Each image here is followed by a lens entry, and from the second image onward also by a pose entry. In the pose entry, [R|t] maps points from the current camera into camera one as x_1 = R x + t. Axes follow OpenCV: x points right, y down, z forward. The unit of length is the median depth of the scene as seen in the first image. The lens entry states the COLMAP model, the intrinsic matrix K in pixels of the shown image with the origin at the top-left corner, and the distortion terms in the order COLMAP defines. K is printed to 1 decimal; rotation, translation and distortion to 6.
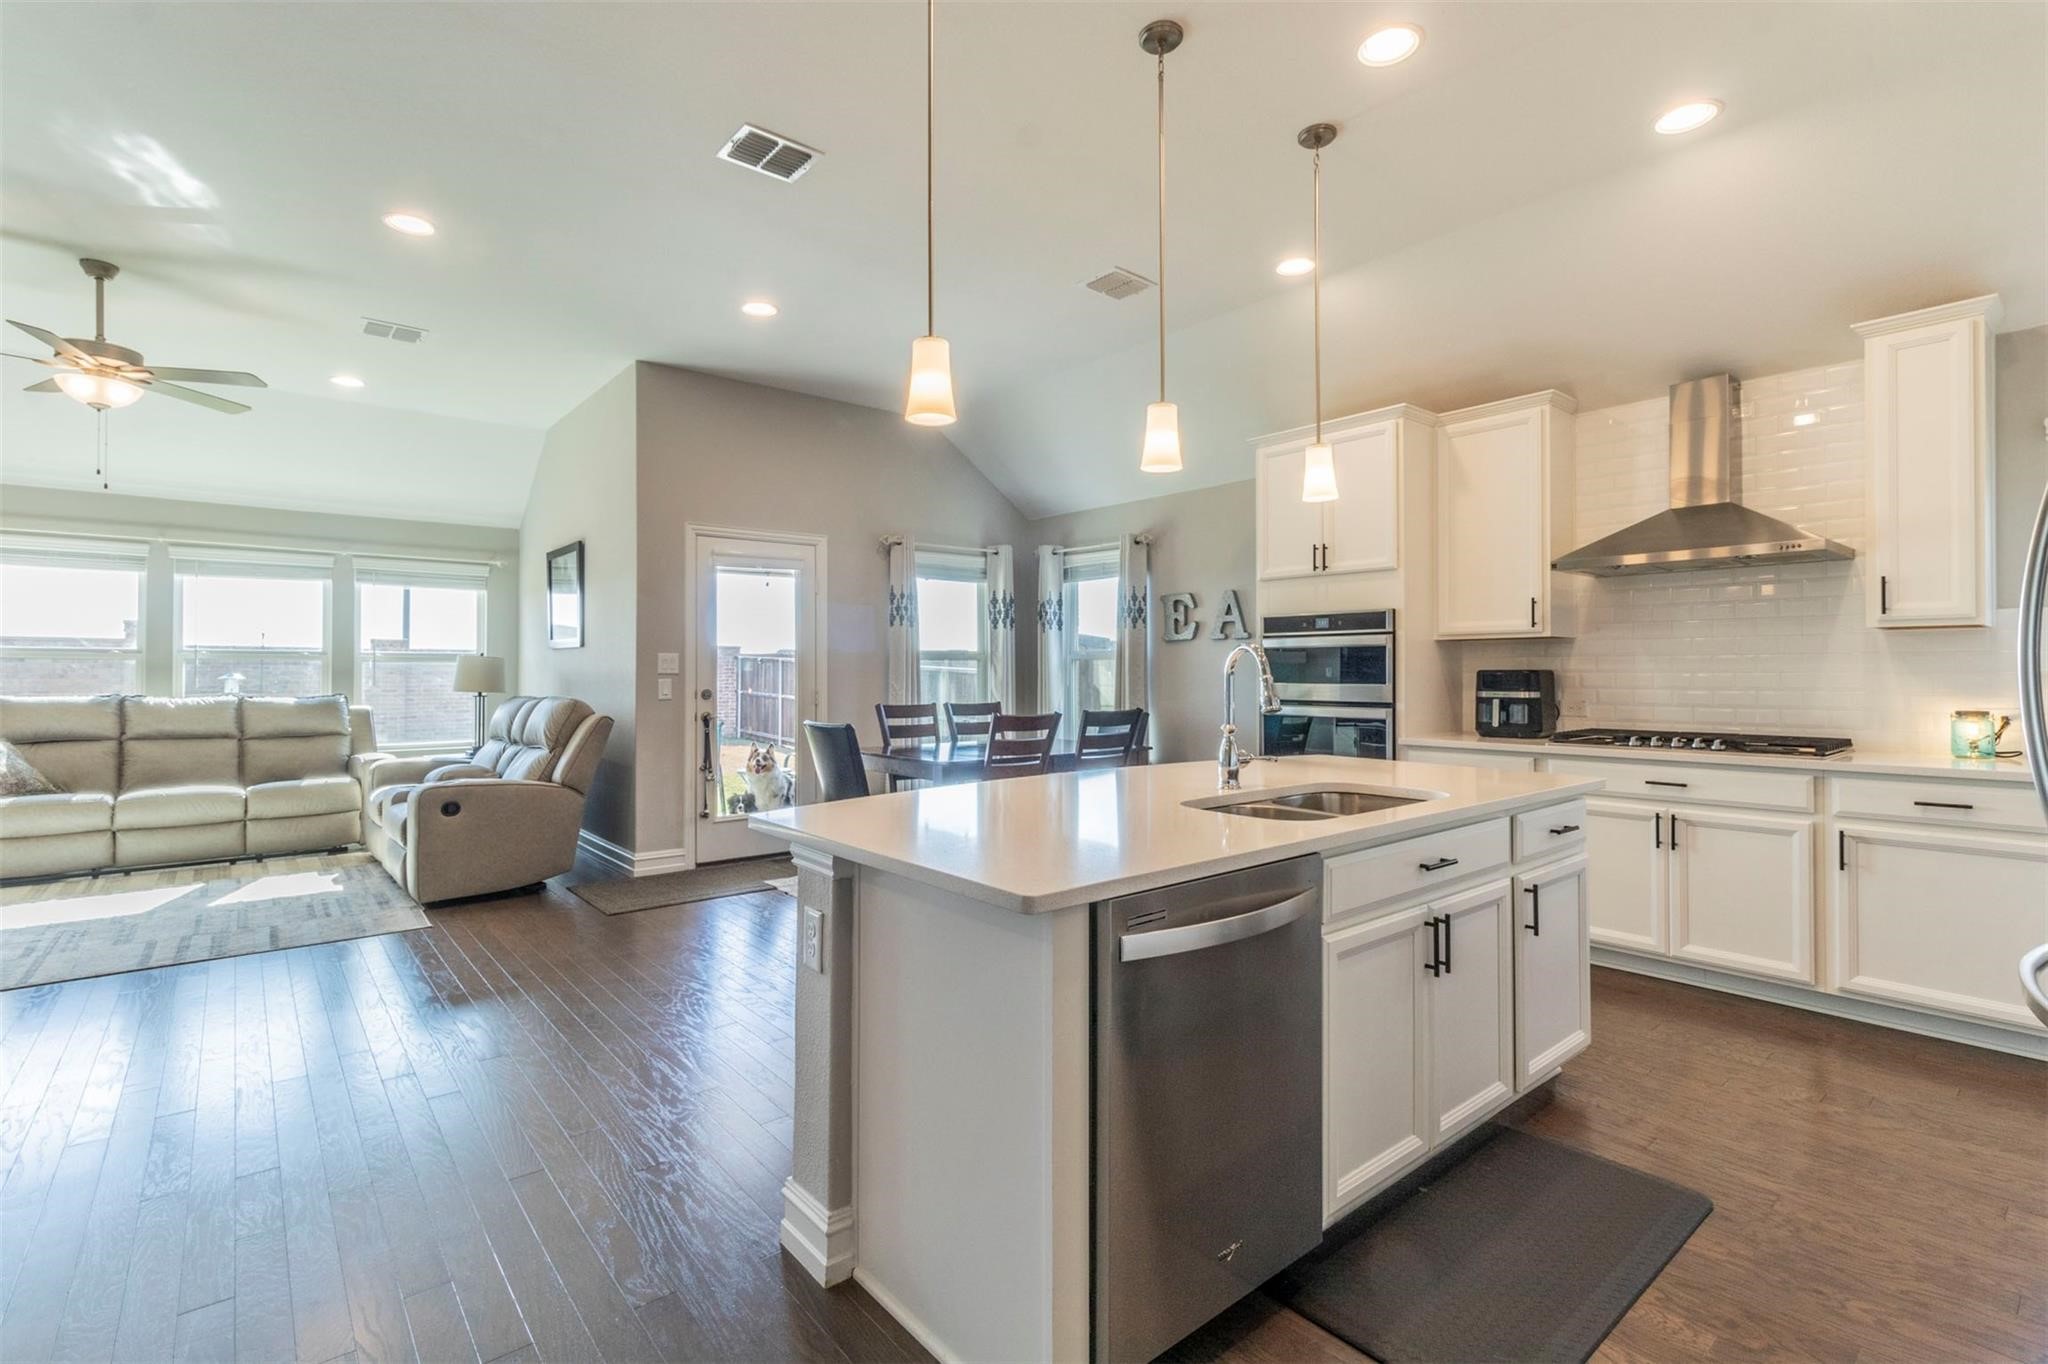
lens RADIAL K [[945.6, 0, 1018.3], [0, 945.6, 665.7], [0, 0, 1]] dist [-0.000585, -0.000273]
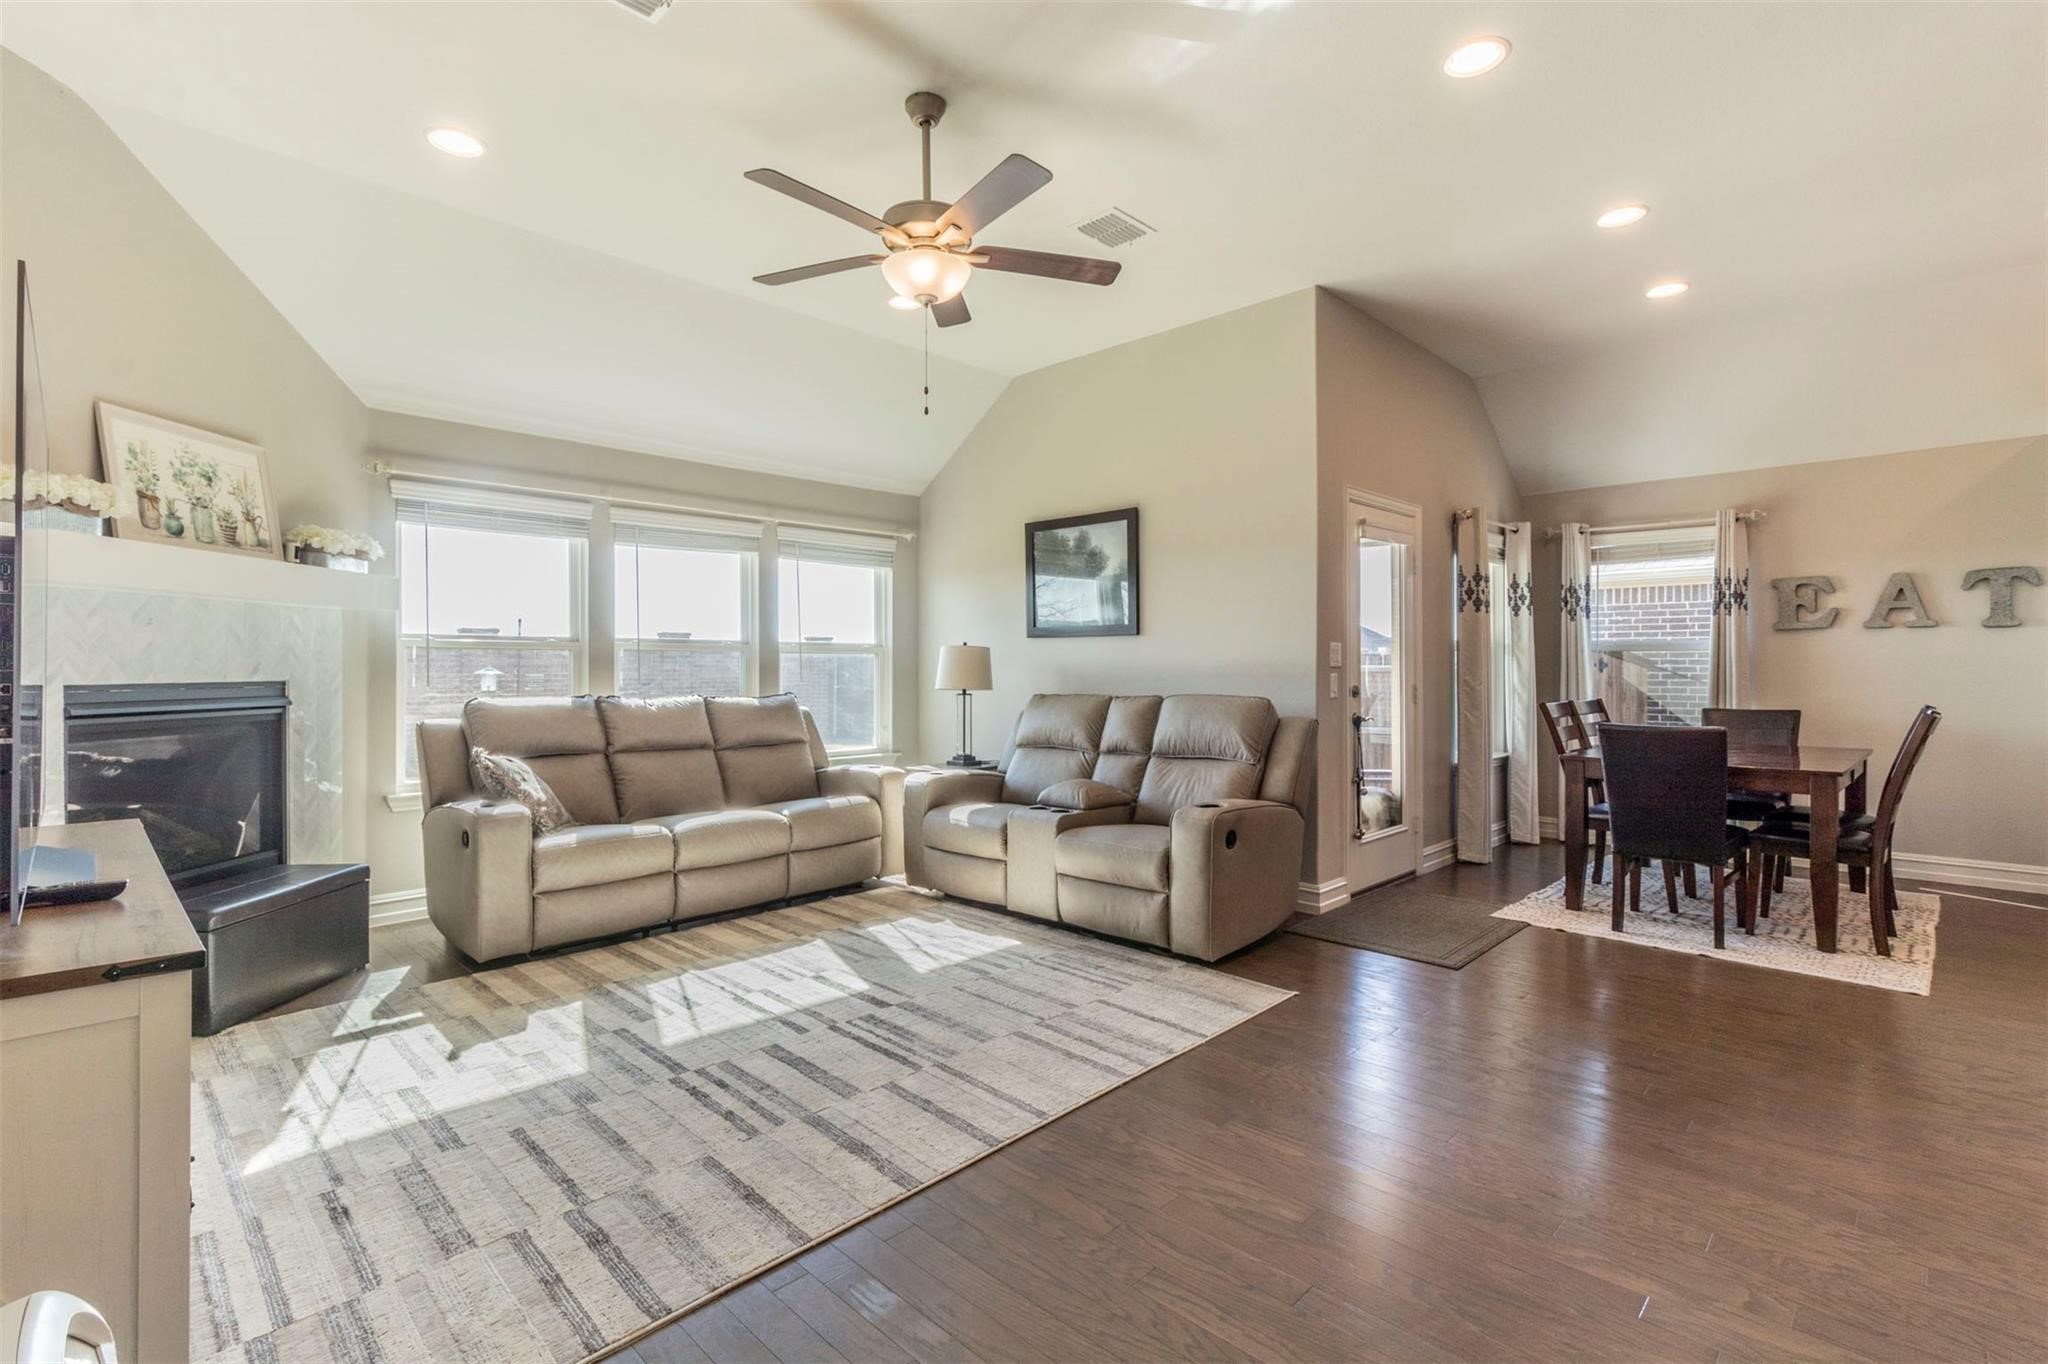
lens RADIAL K [[945.6, 0, 1018.3], [0, 945.6, 665.7], [0, 0, 1]] dist [-0.000585, -0.000273]
pose [[0.995217, -0.001457, 0.097676, -0.669798], [0.000579, 0.999959, 0.009013, -0.000305], [-0.097685, -0.008913, 0.995177, 0.184344]]
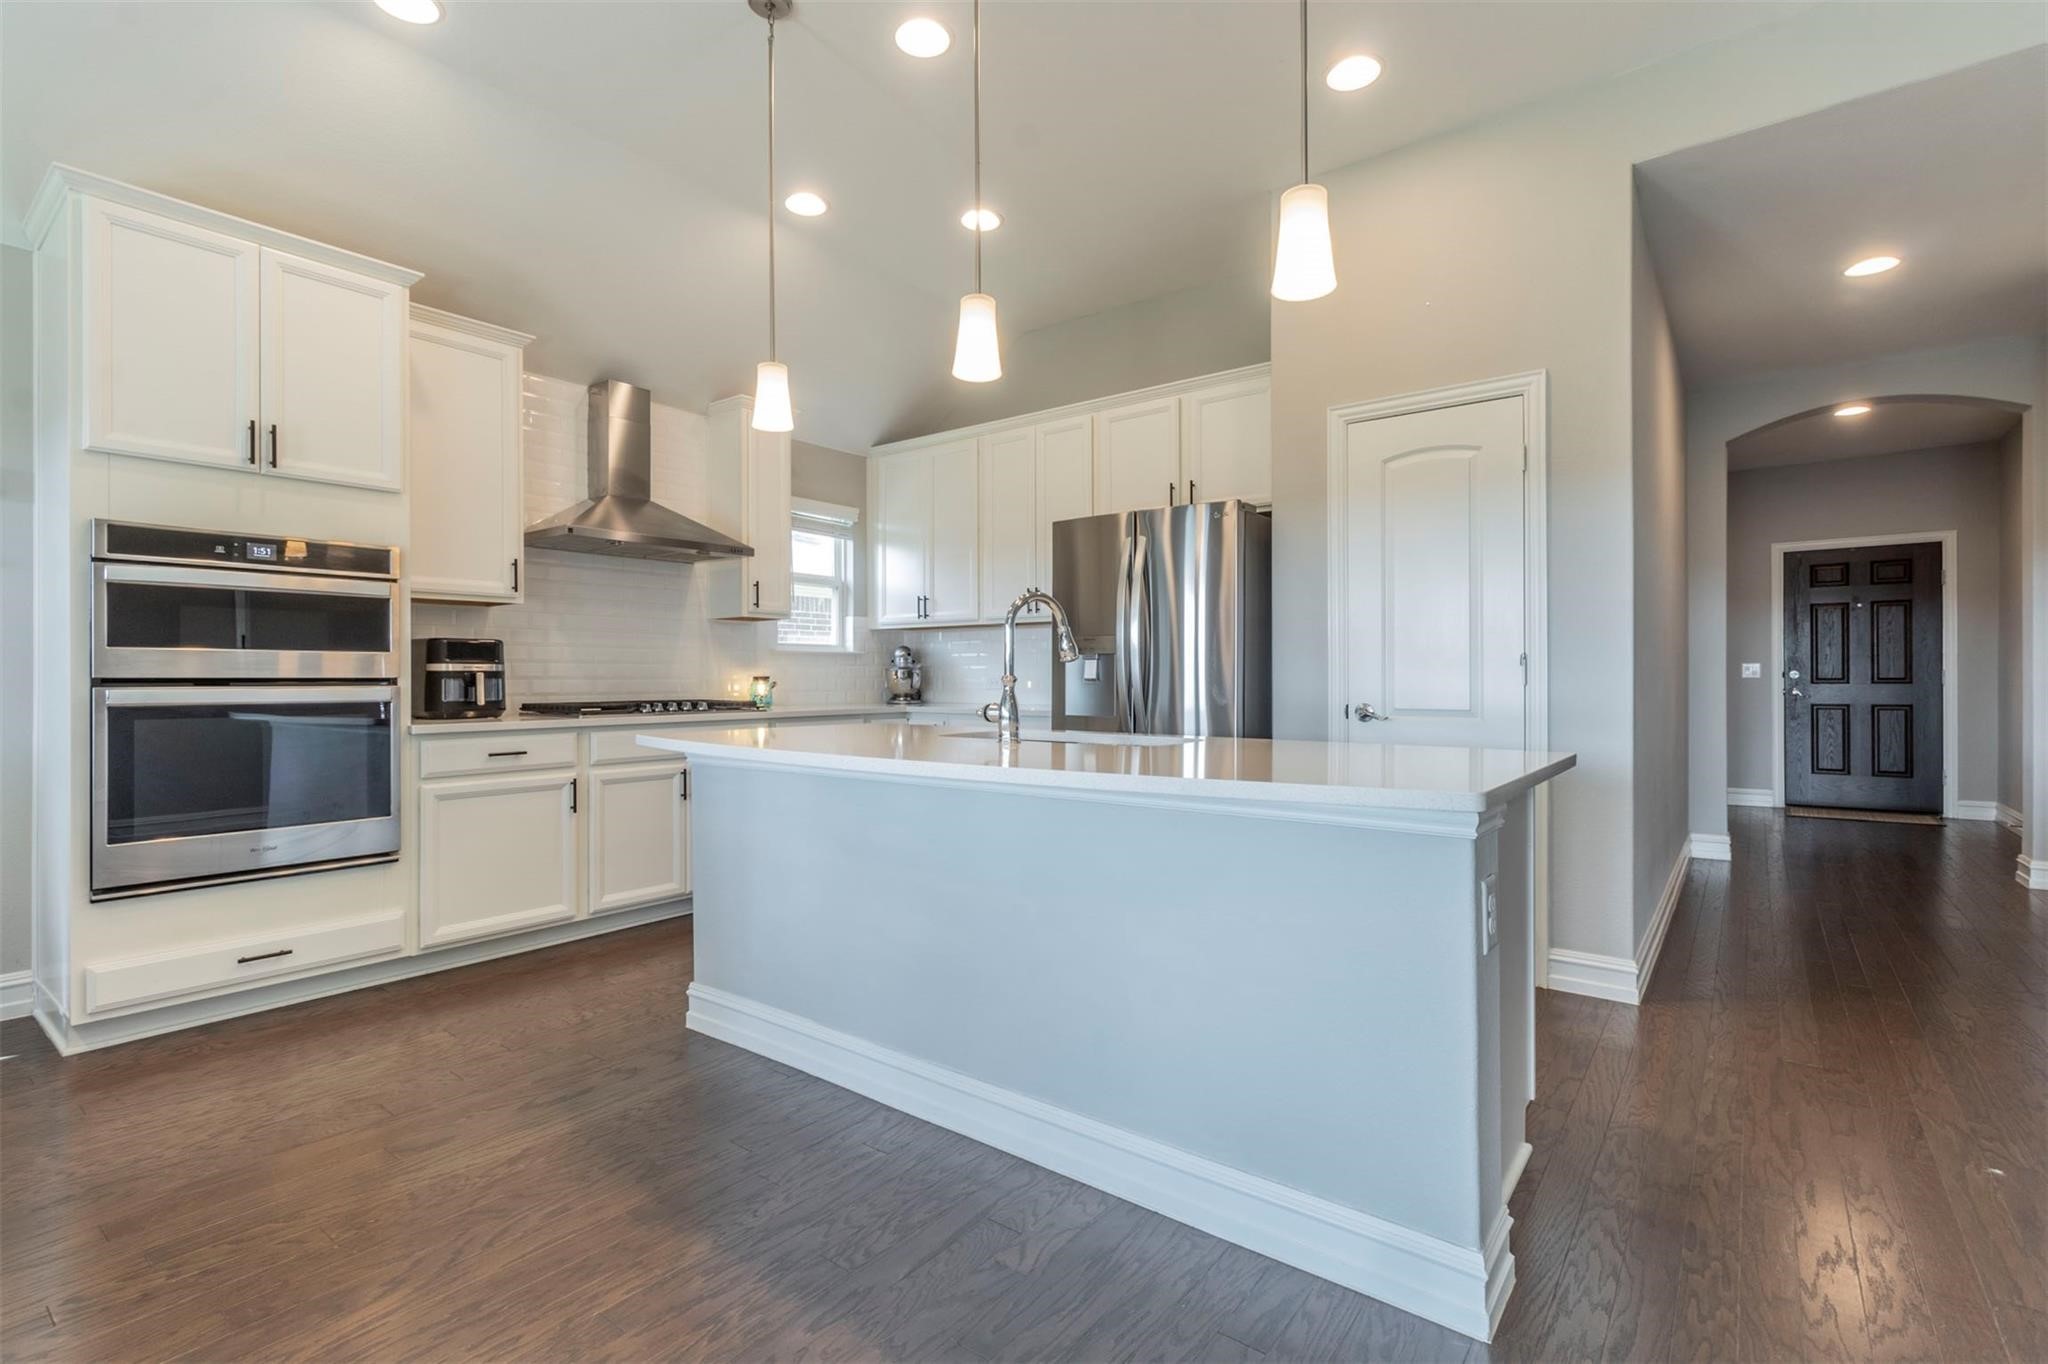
lens RADIAL K [[945.6, 0, 1018.3], [0, 945.6, 665.7], [0, 0, 1]] dist [-0.000585, -0.000273]
pose [[-0.214580, 0.012676, 0.976624, -0.294818], [-0.005105, 0.999888, -0.014100, 0.027228], [-0.976693, -0.008011, -0.214491, 0.500783]]
